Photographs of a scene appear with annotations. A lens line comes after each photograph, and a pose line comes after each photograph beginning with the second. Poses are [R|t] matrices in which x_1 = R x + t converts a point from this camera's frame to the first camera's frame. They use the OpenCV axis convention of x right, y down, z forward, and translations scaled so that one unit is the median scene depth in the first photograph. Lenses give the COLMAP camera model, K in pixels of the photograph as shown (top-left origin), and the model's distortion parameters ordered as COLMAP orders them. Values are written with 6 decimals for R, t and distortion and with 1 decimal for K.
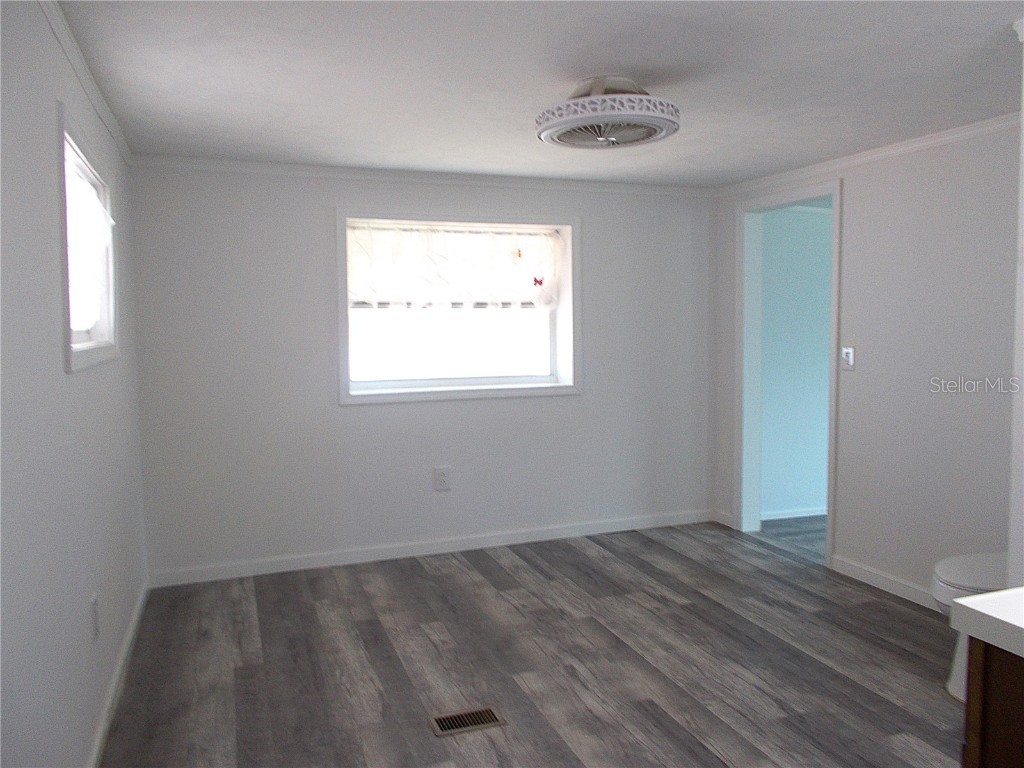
lens RADIAL K [[785.5, 0, 510.9], [0, 785.5, 377.1], [0, 0, 1]] dist [0.022751, -0.007462]
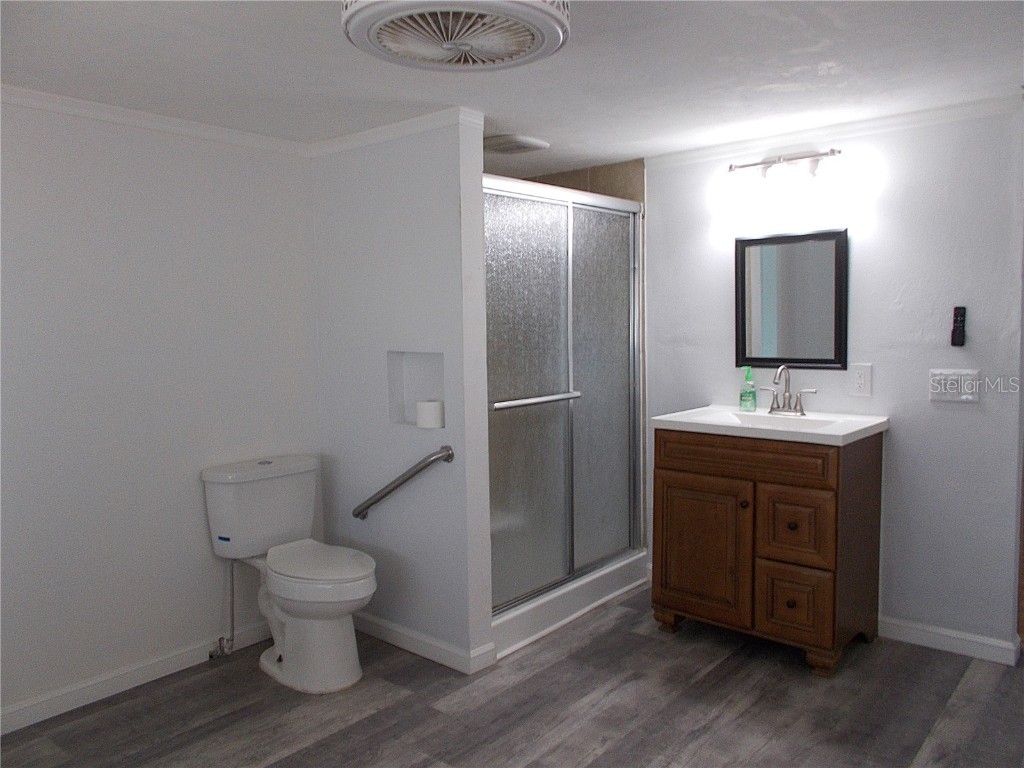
lens RADIAL K [[785.5, 0, 510.9], [0, 785.5, 377.1], [0, 0, 1]] dist [0.022751, -0.007462]
pose [[-0.493294, -0.045343, 0.868680, -0.421136], [0.078252, 0.992278, 0.096231, -0.088594], [-0.866336, 0.115446, -0.485937, 1.187864]]
